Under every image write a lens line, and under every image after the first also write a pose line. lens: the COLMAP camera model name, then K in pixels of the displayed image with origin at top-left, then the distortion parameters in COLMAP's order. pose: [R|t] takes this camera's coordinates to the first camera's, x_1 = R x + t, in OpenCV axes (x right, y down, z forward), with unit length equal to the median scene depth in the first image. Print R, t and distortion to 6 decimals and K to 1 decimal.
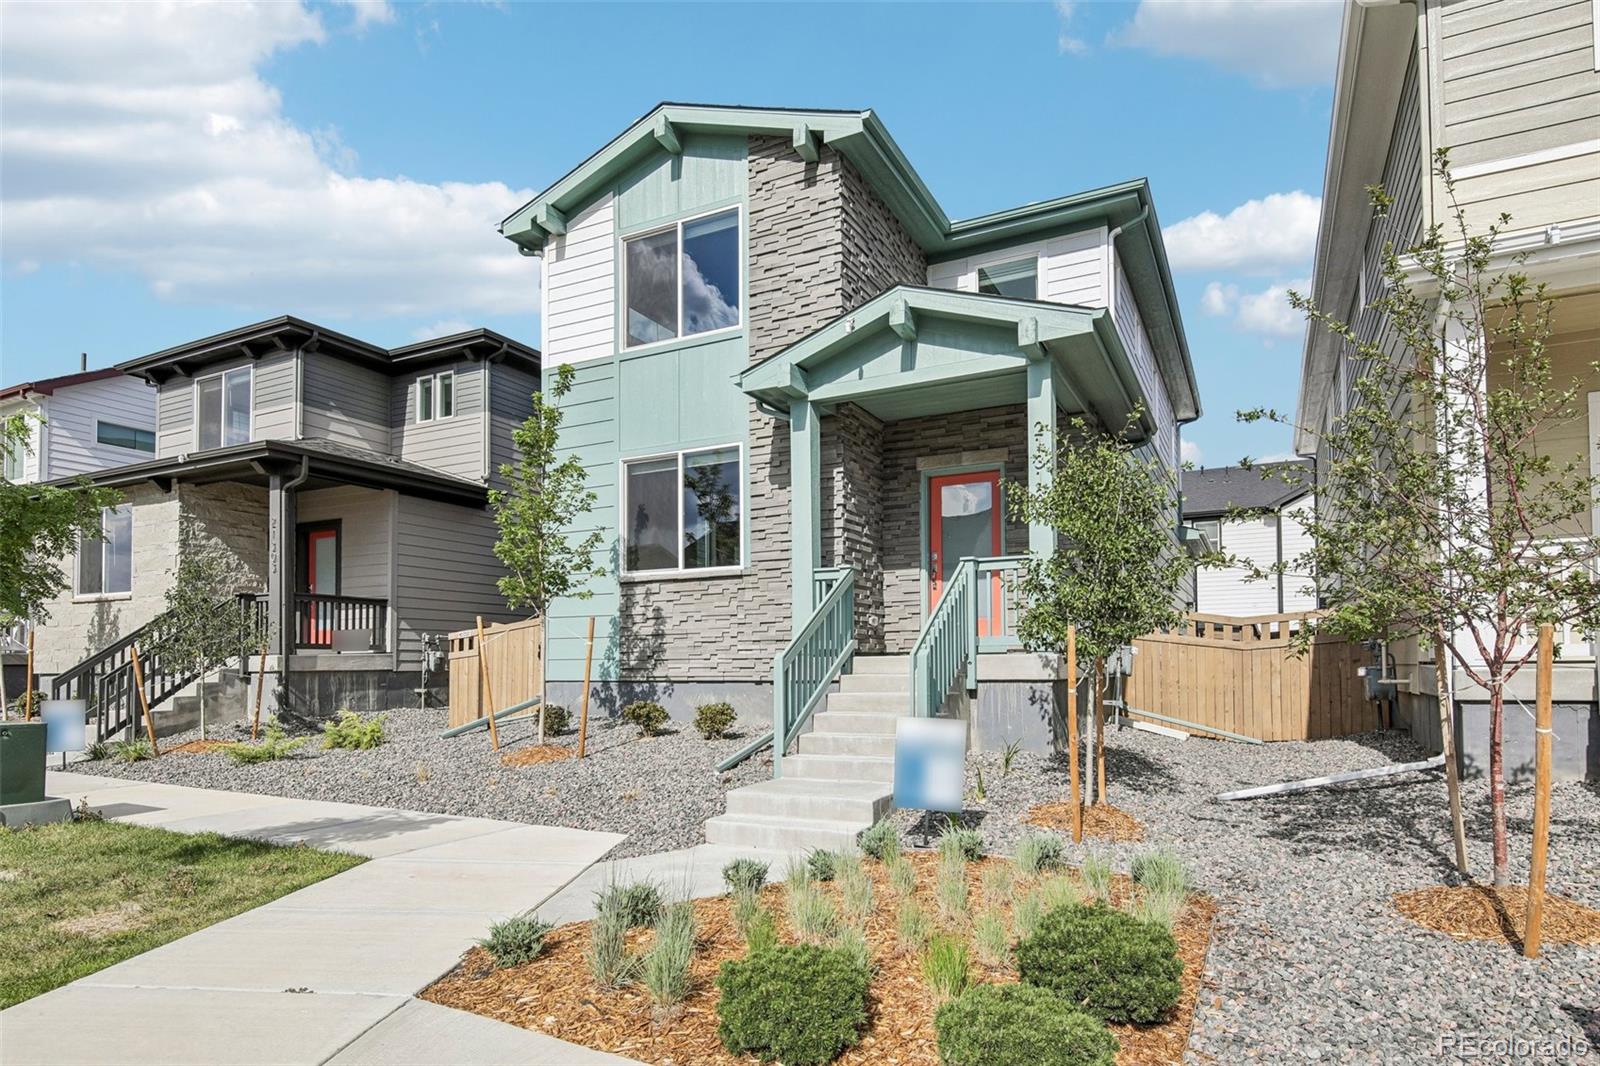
lens RADIAL K [[880.7, 0, 799.5], [0, 880.7, 478.2], [0, 0, 1]] dist [-0.000139, -0.001101]
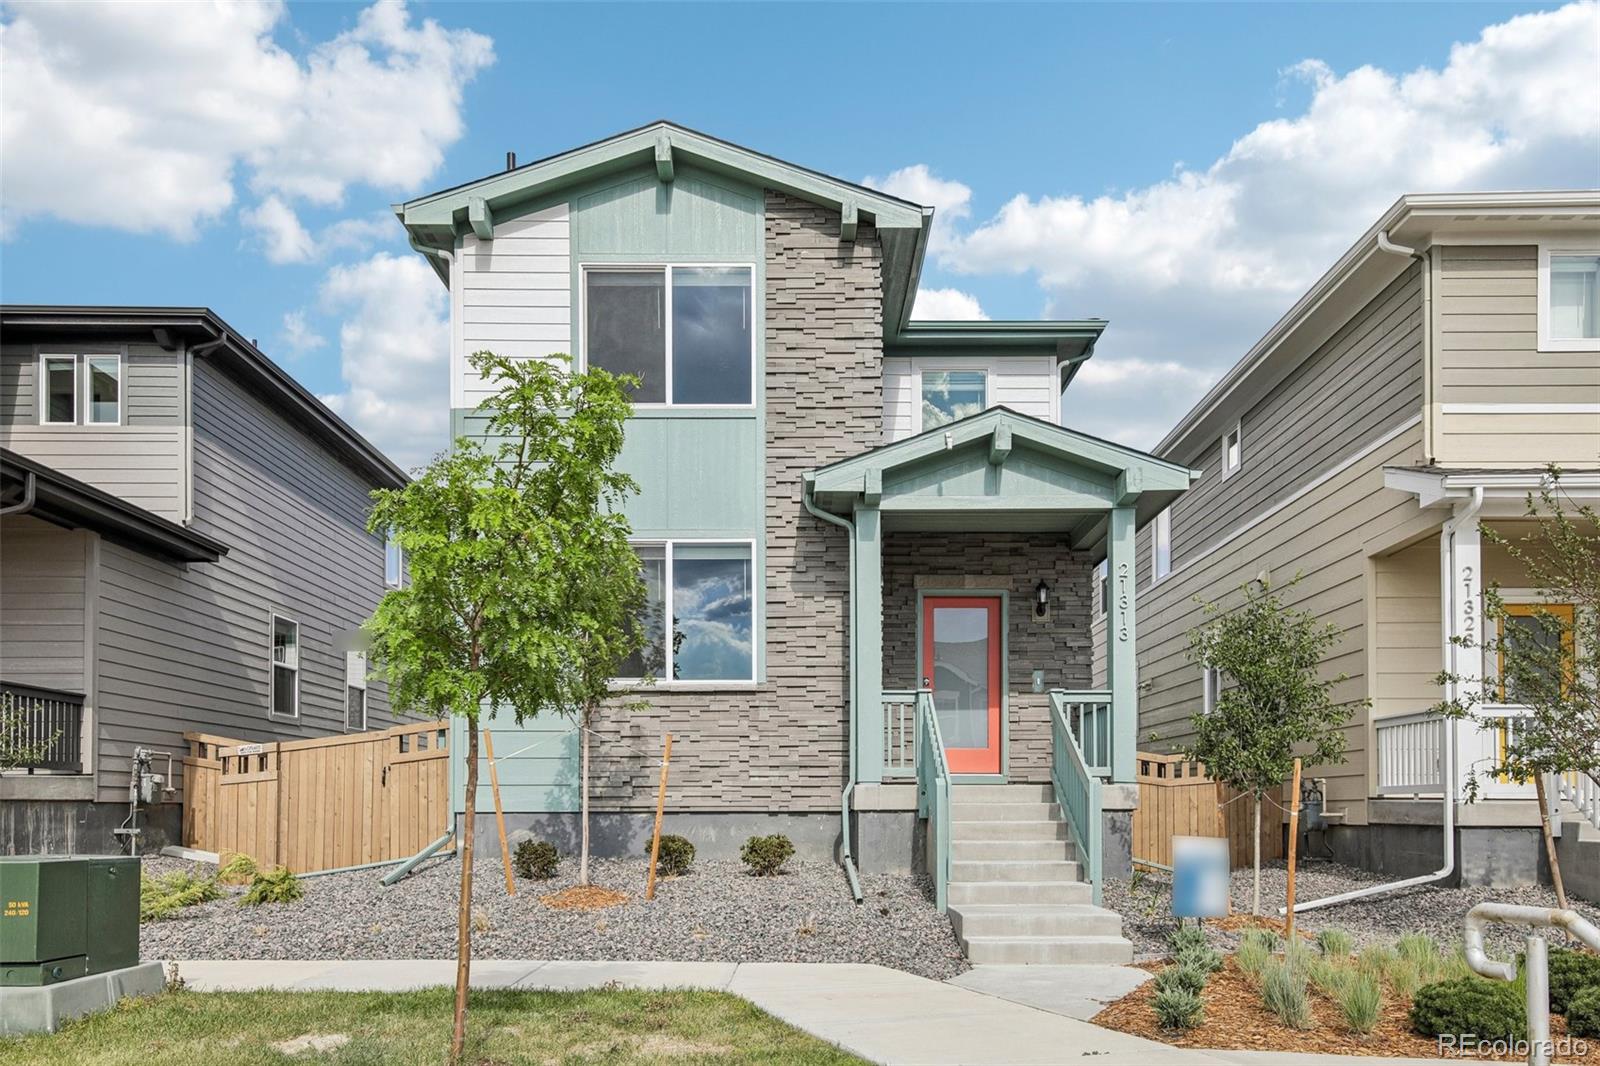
lens RADIAL K [[1182.3, 0, 800.0], [0, 1182.3, 533.0], [0, 0, 1]] dist [0.019773, 0.007813]
pose [[0.890412, 0.110840, 0.441453, -0.544506], [-0.101103, 0.993830, -0.045605, 0.002107], [-0.443784, -0.004025, 0.896125, -0.076890]]
